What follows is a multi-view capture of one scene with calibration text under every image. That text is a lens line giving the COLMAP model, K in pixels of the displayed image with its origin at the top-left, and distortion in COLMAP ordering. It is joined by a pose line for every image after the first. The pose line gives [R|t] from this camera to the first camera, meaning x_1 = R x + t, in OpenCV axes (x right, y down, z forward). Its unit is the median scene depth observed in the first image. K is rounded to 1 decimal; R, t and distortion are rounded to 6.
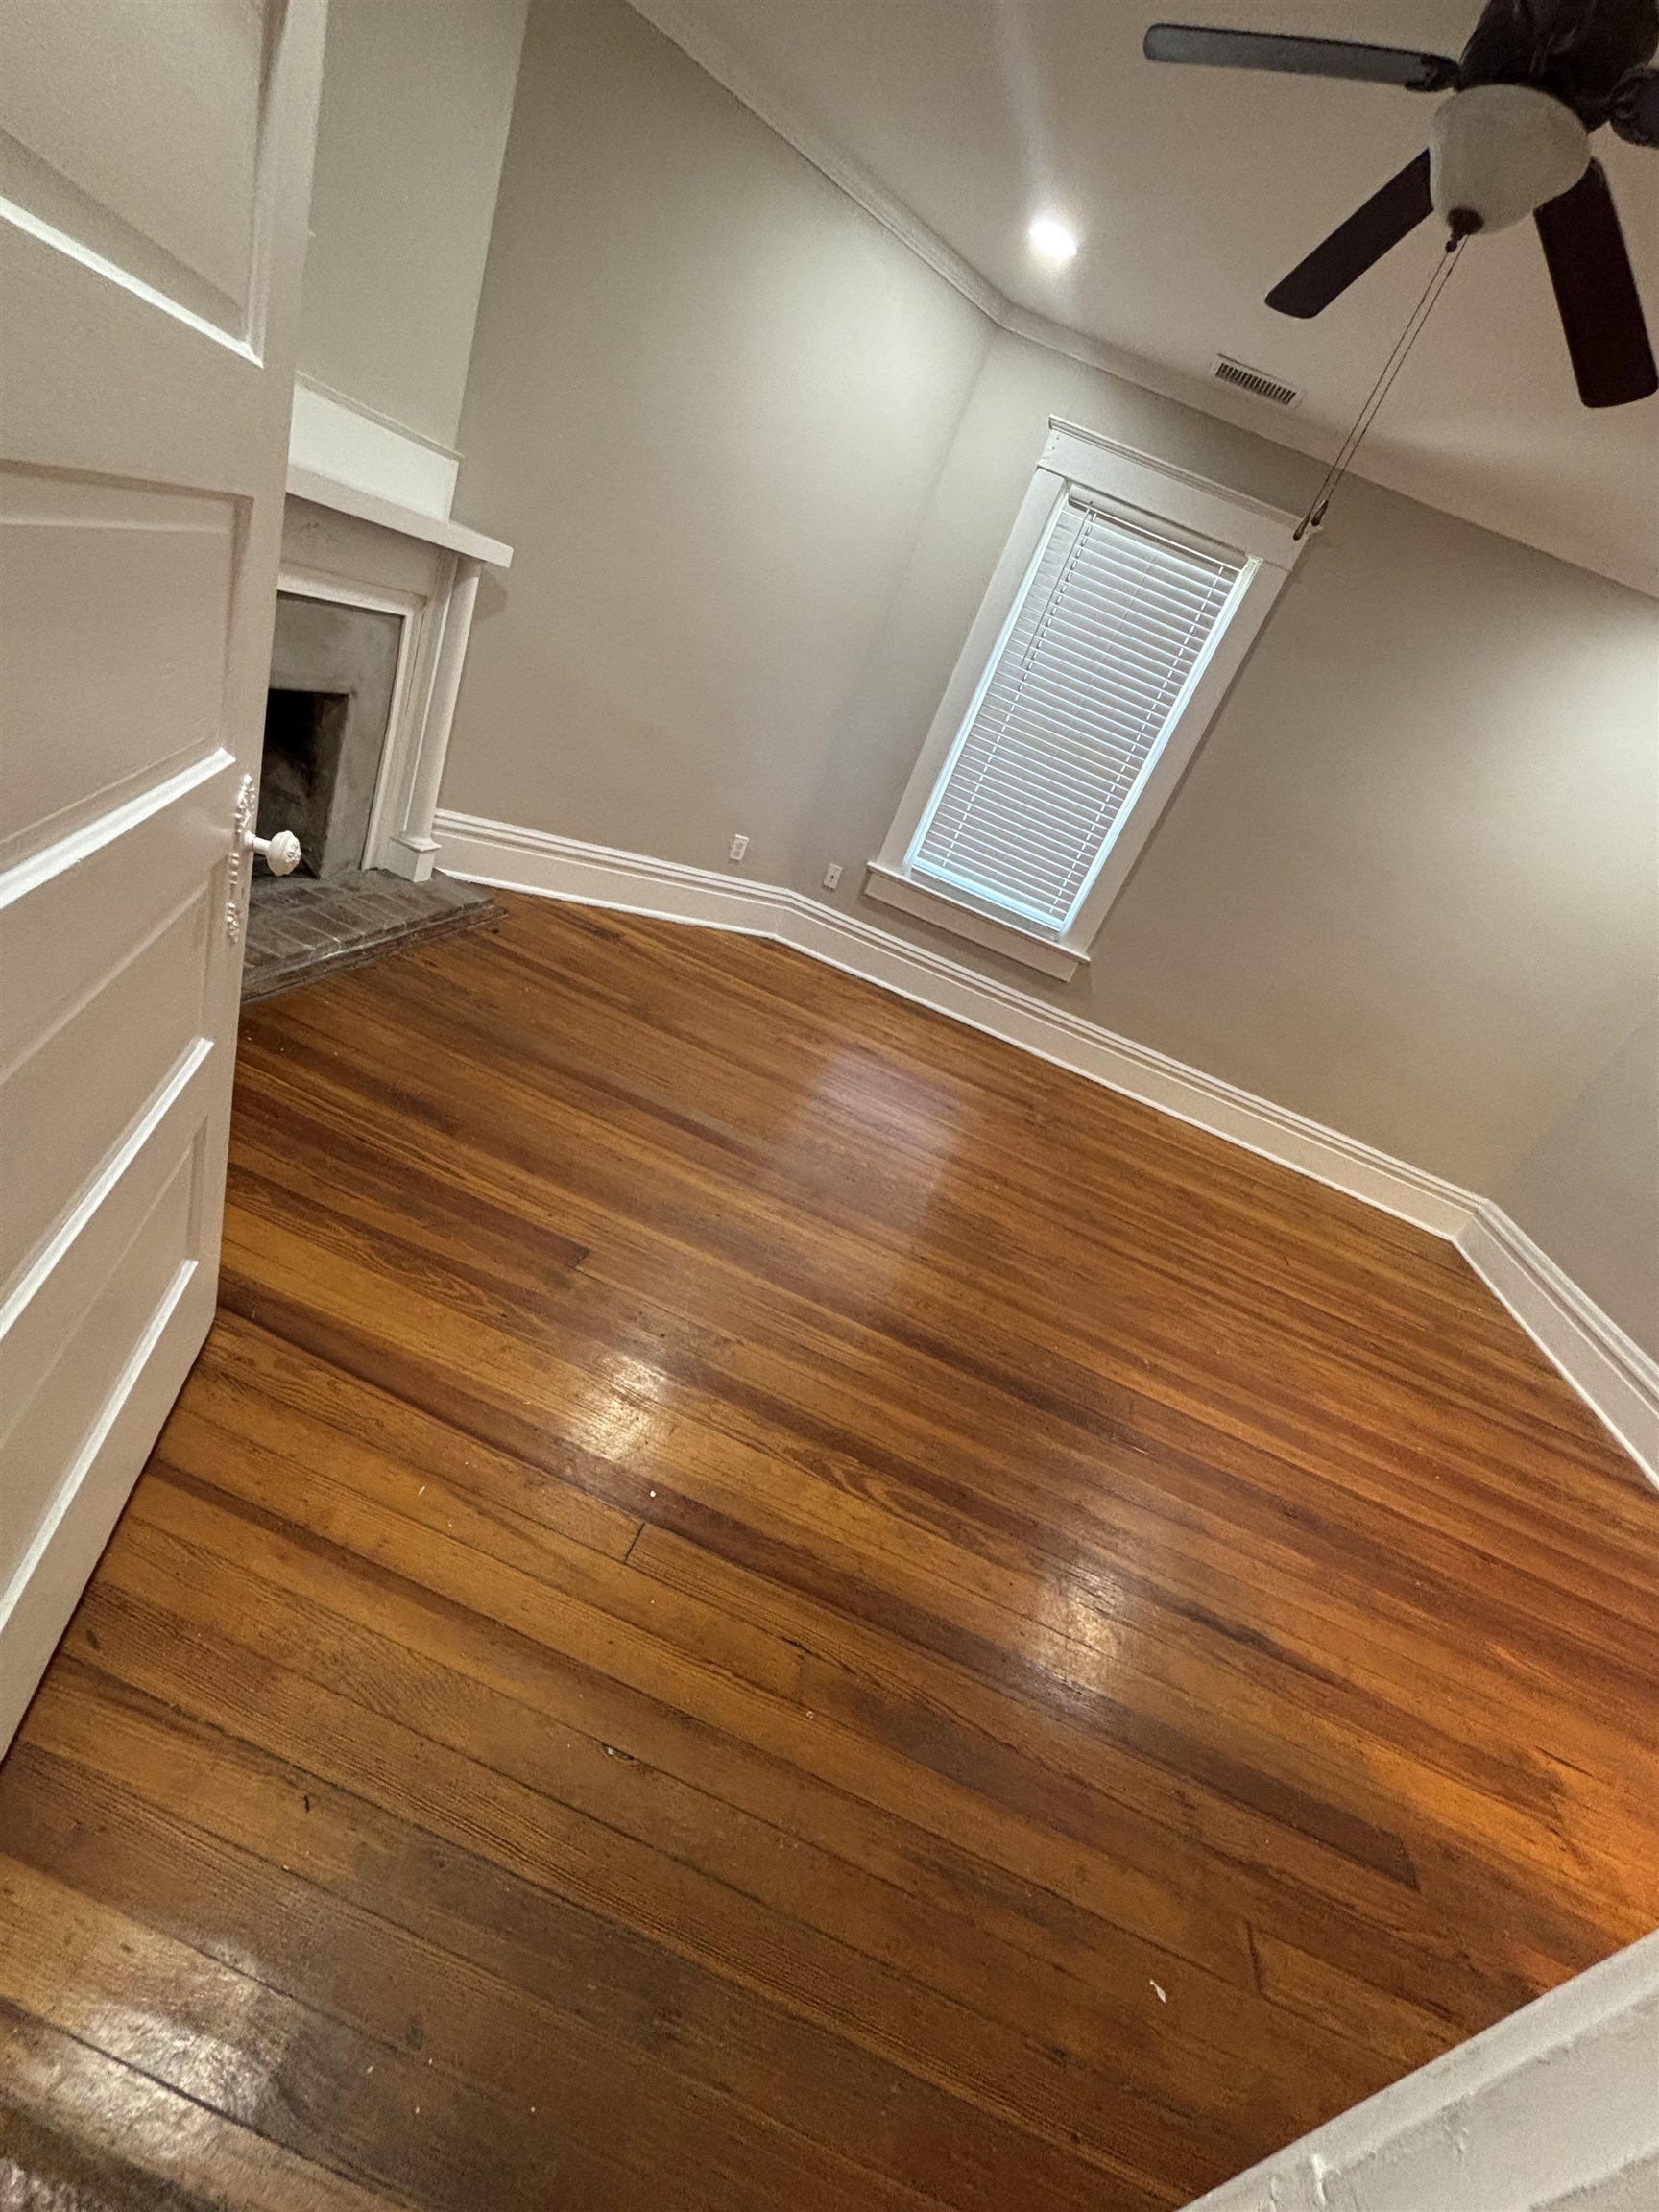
lens RADIAL K [[897.6, 0, 824.3], [0, 897.6, 1113.0], [0, 0, 1]] dist [-0.011679, 0.000575]
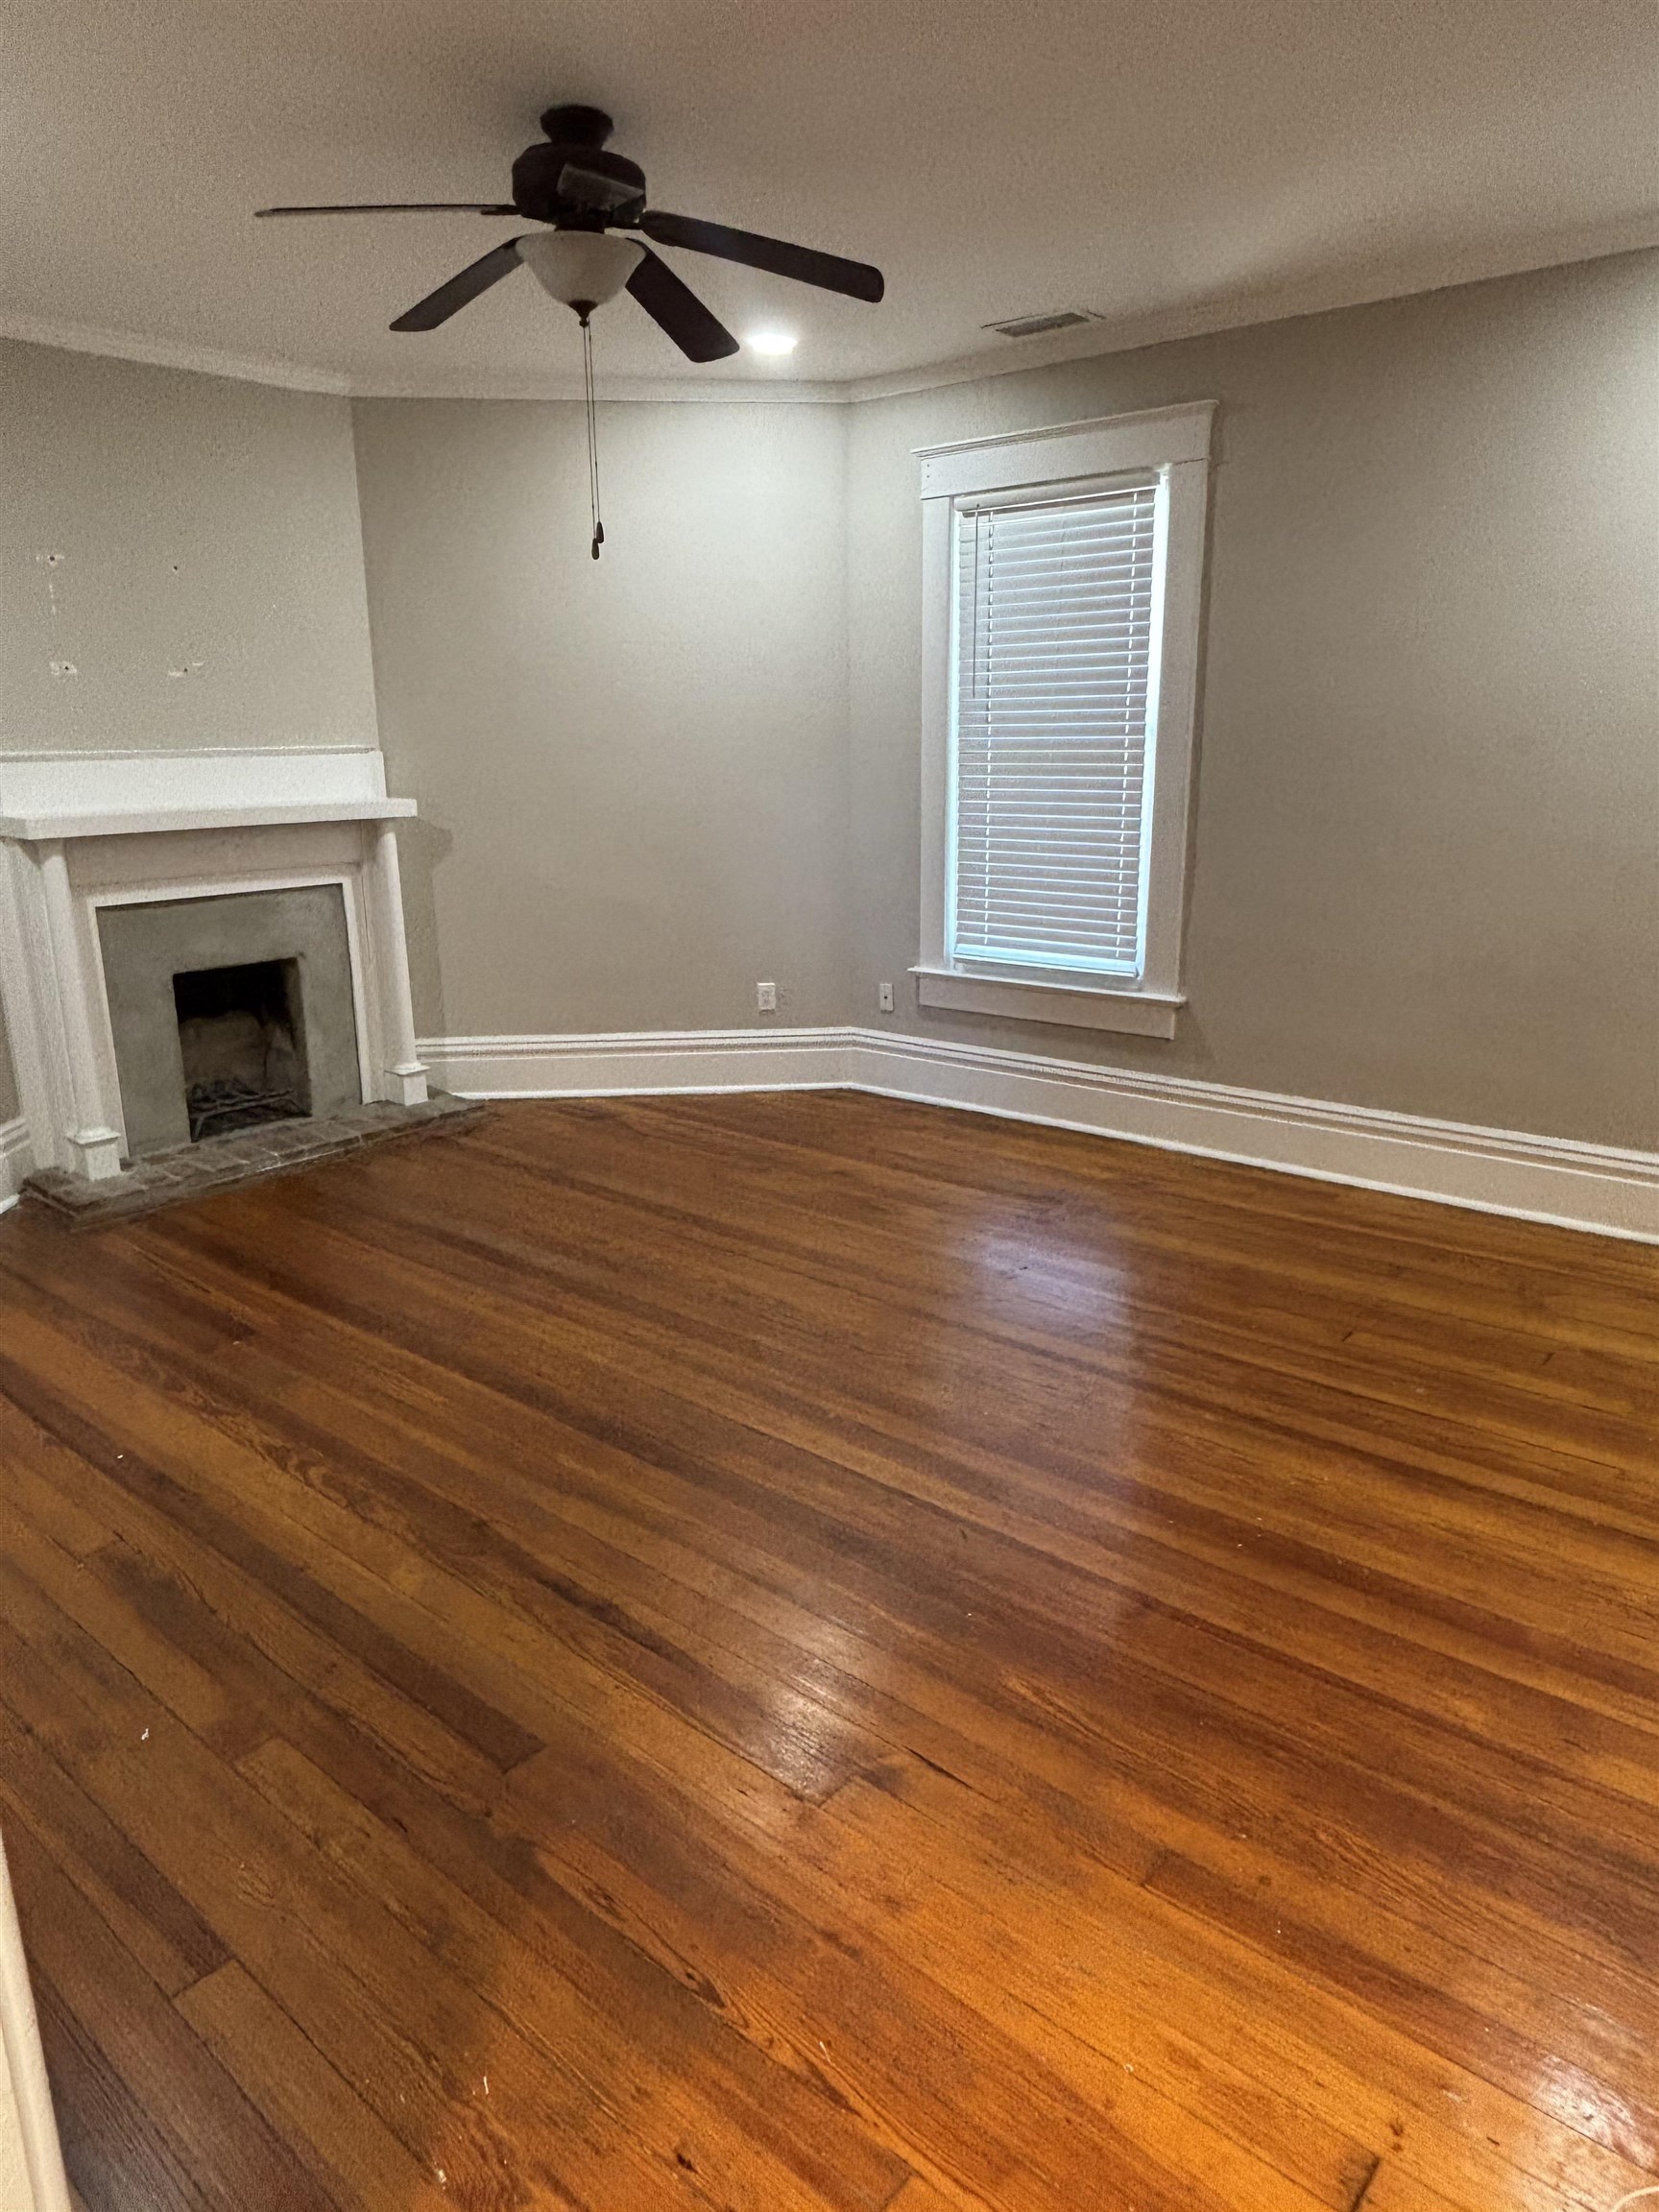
lens RADIAL K [[1416.3, 0, 825.3], [0, 1416.3, 1090.3], [0, 0, 1]] dist [0.025161, -0.005275]
pose [[0.820508, -0.251356, -0.513407, 0.745444], [0.084584, 0.941637, -0.325831, 0.287951], [0.565343, 0.223920, 0.793881, -0.053083]]
